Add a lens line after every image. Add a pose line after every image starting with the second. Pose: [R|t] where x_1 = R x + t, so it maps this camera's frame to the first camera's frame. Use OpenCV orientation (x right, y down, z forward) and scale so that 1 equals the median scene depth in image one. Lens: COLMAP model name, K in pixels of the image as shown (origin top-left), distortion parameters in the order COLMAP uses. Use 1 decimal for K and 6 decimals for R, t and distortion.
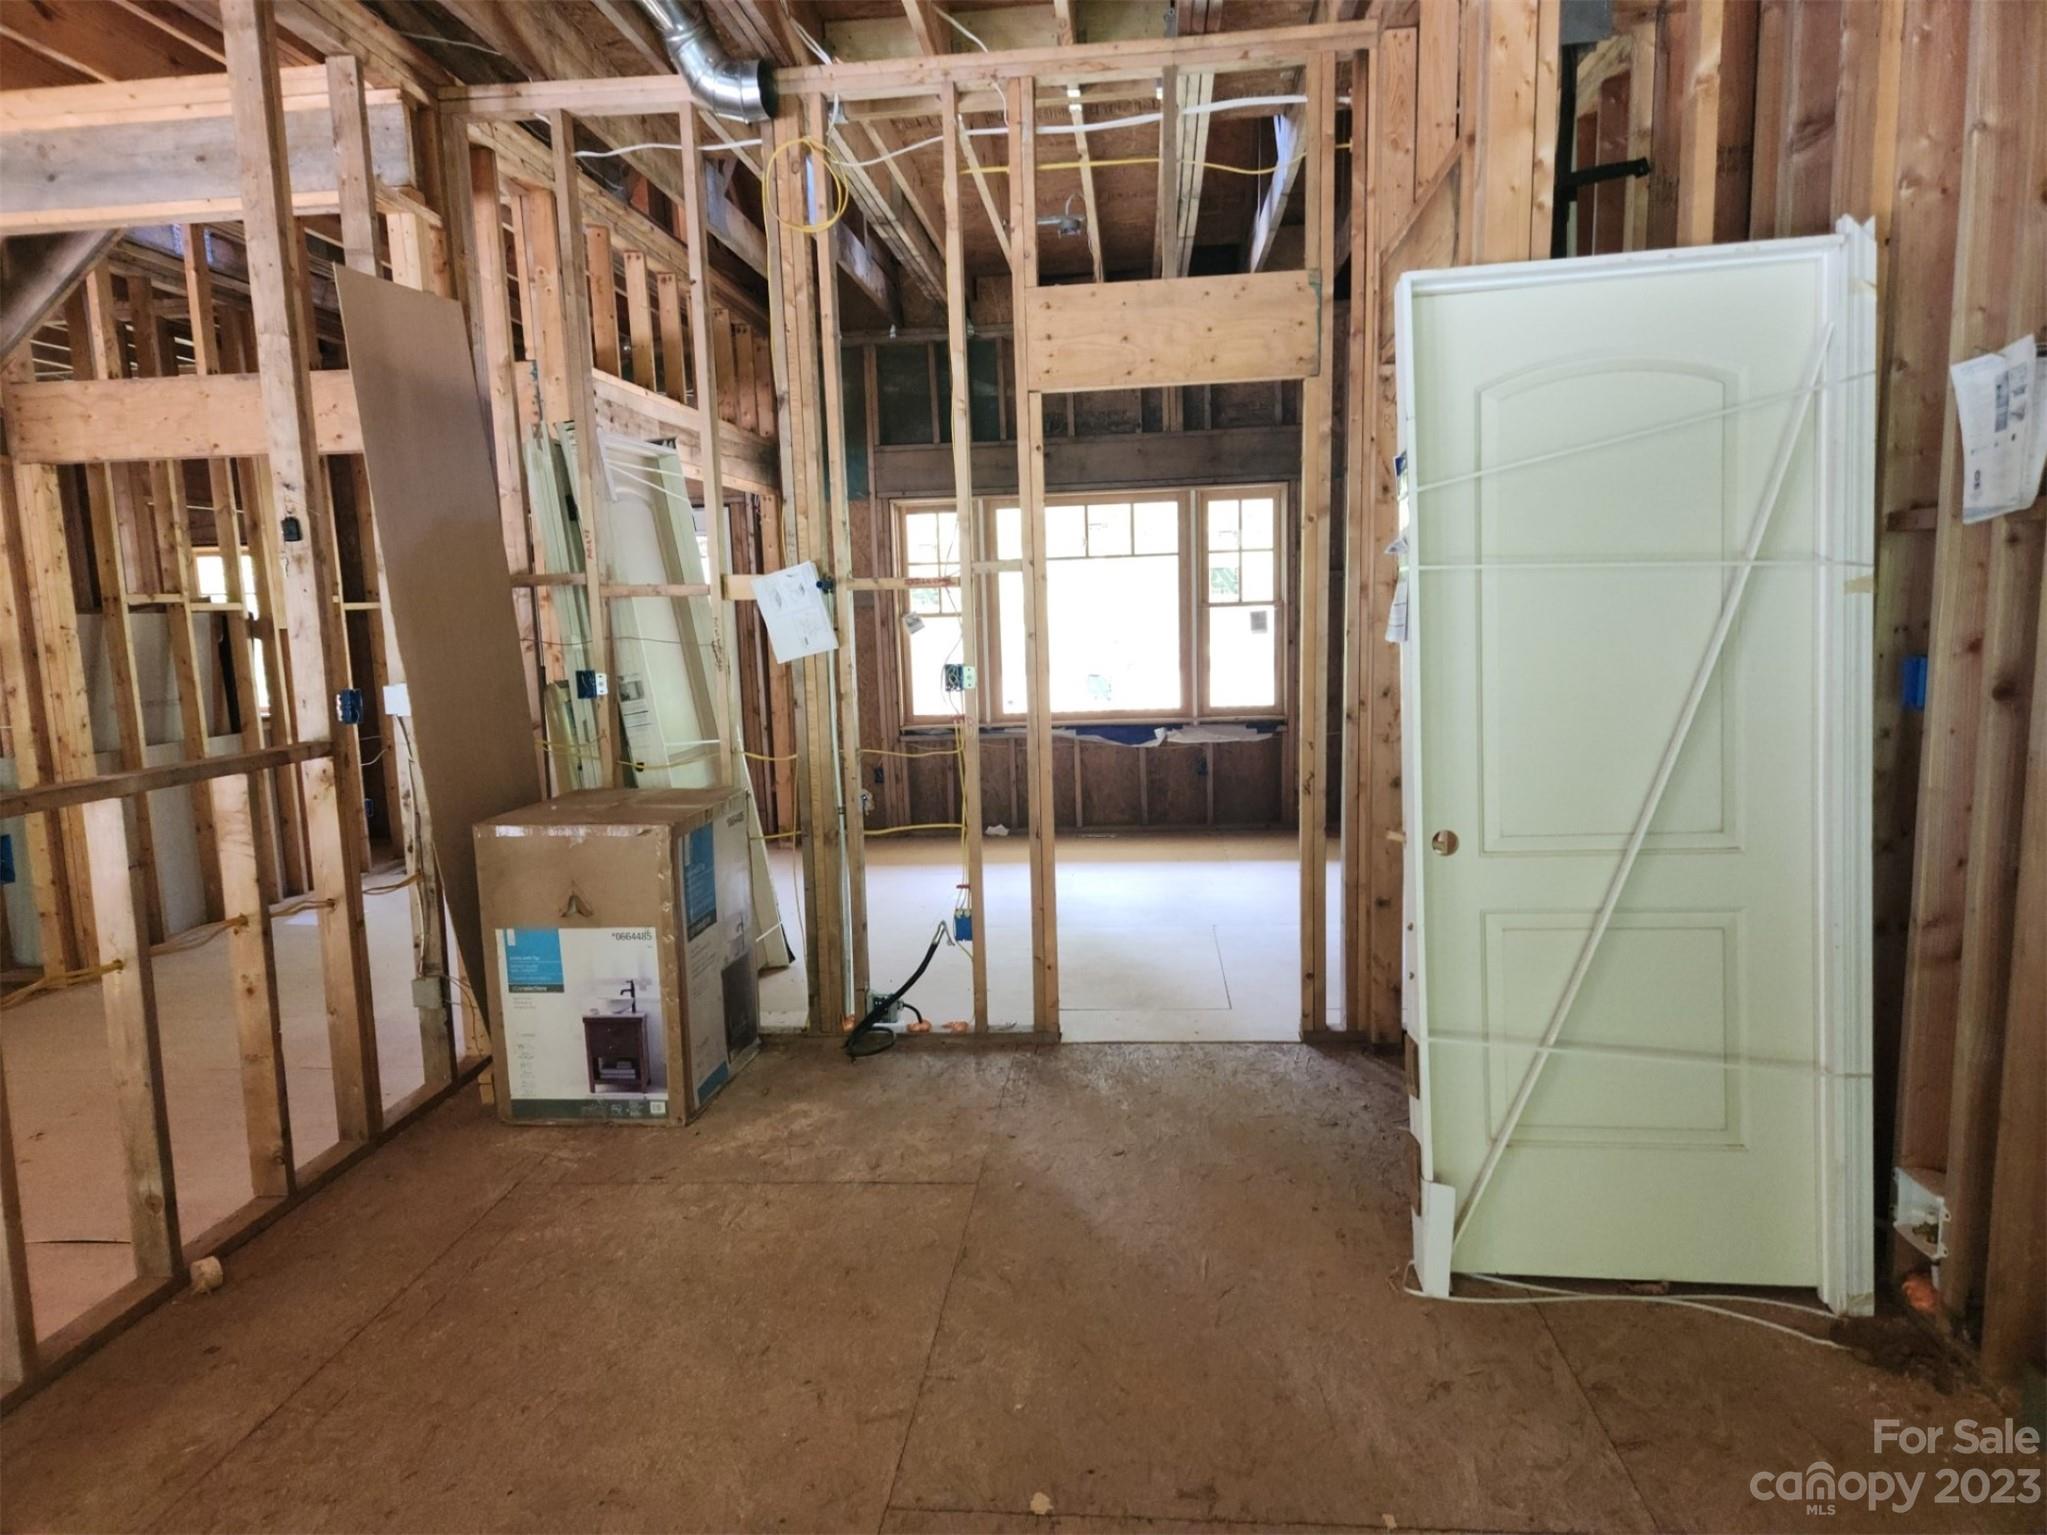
lens RADIAL K [[1233.5, 0, 1013.9], [0, 1233.5, 761.7], [0, 0, 1]] dist [-0.002654, -0.000086]
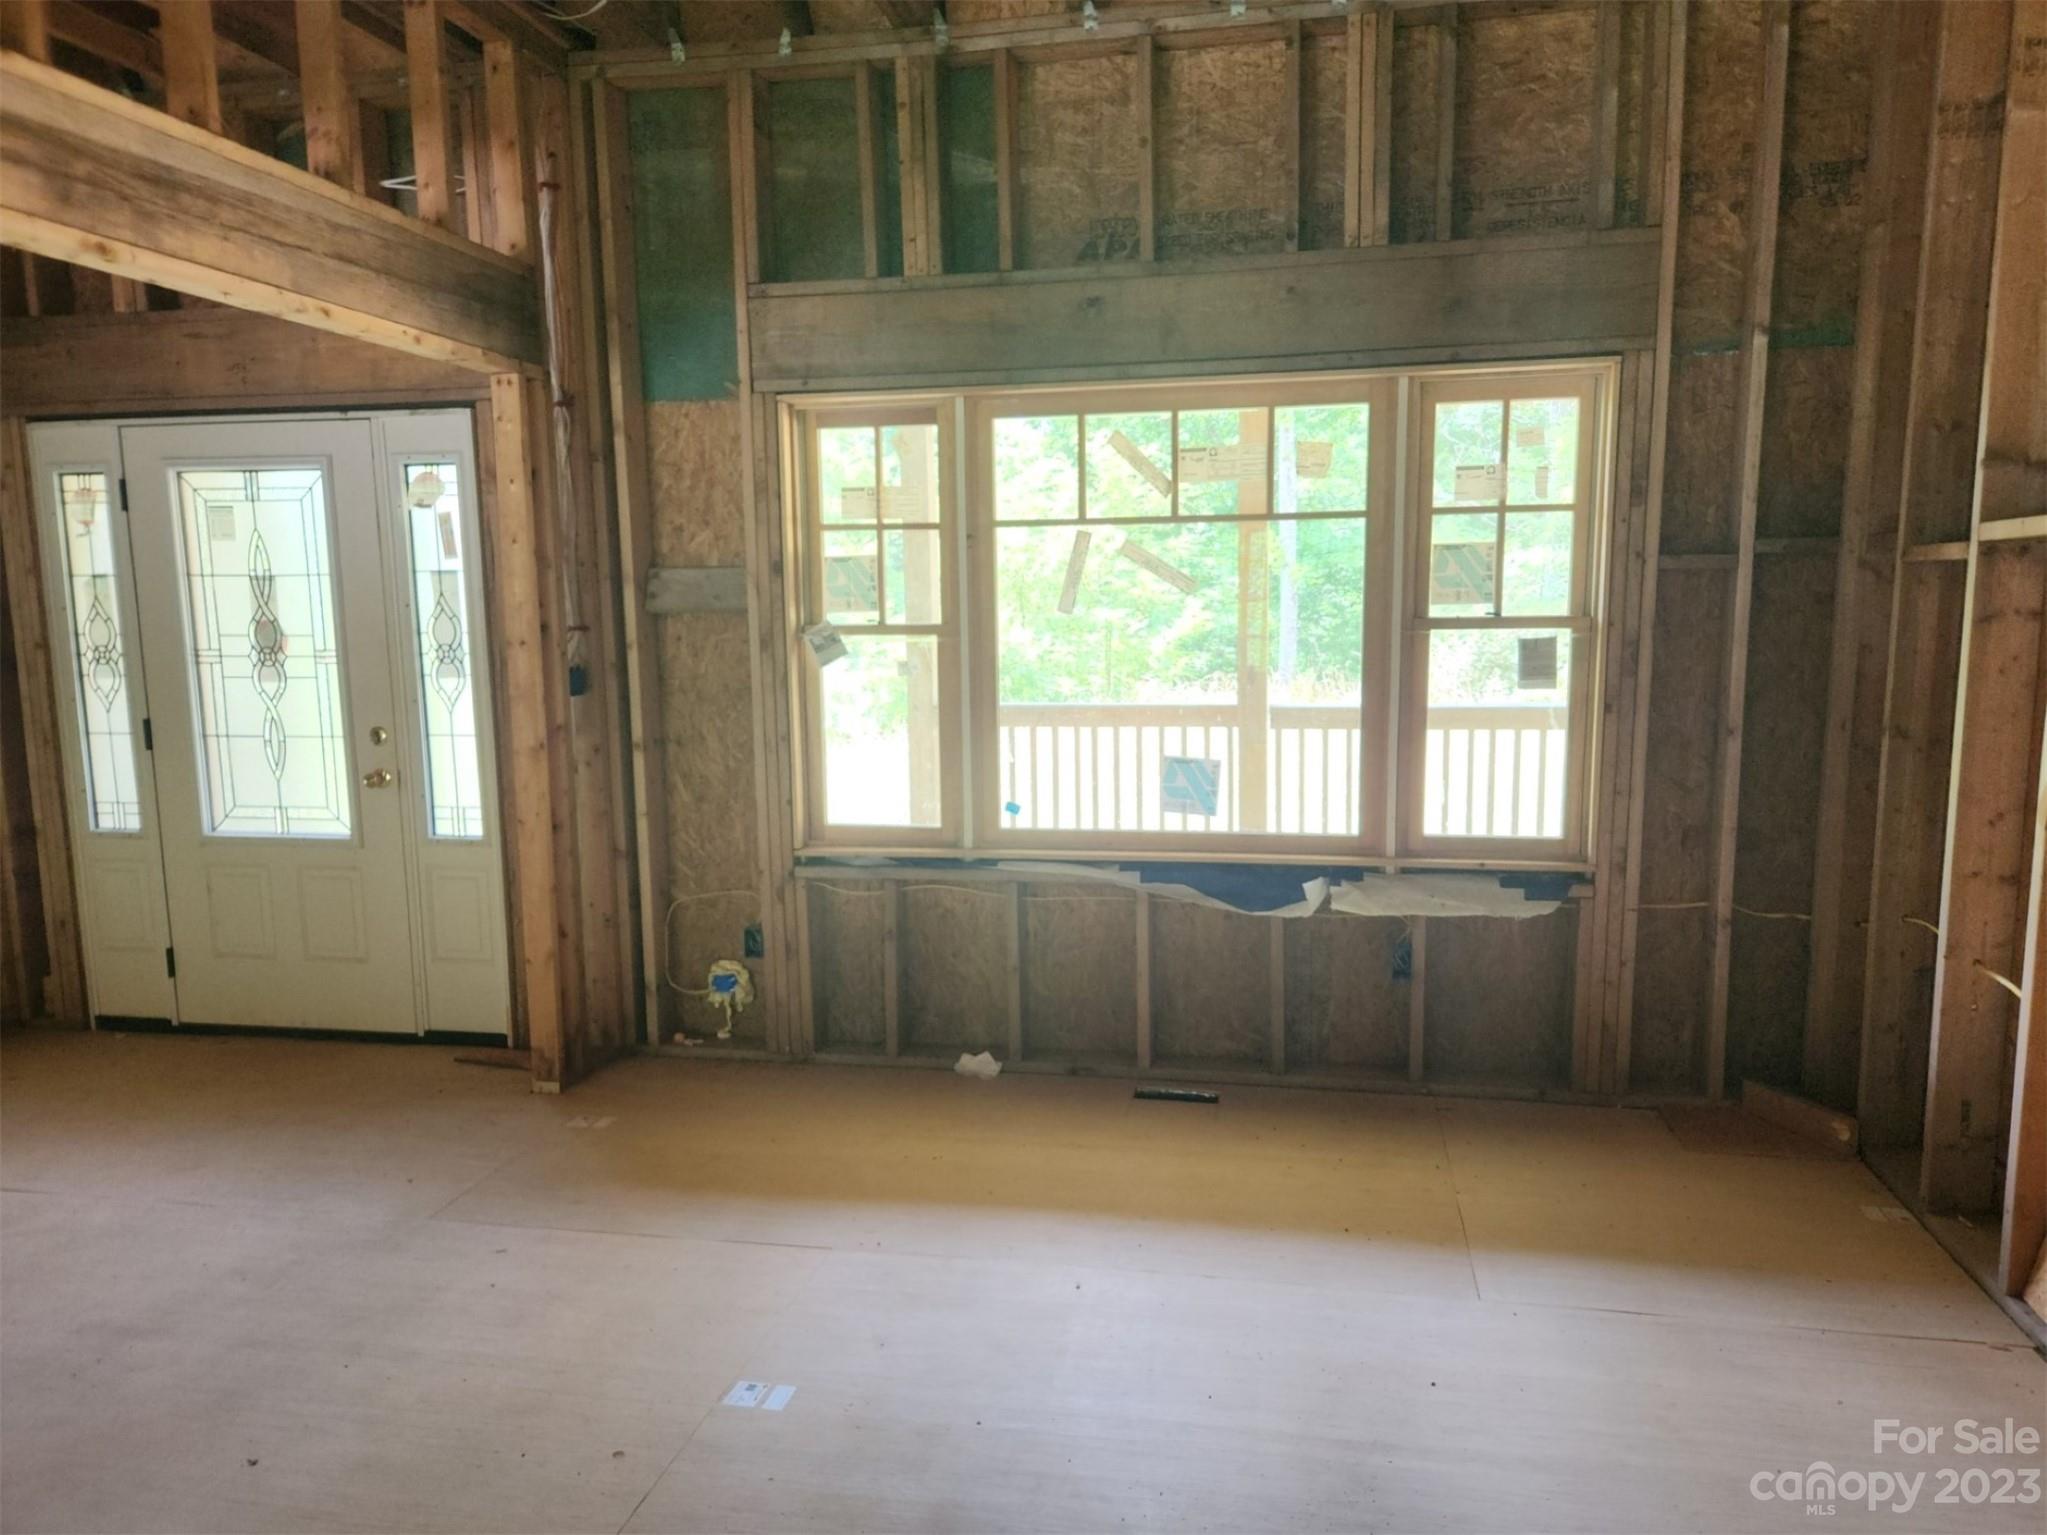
lens RADIAL K [[1393.6, 0, 1039.0], [0, 1393.6, 779.8], [0, 0, 1]] dist [0.041952, -0.052657]
pose [[0.995981, 0.032992, -0.083263, 0.055888], [-0.033033, 0.999454, 0.000891, -0.062625], [0.083247, 0.001863, 0.996527, 0.453611]]
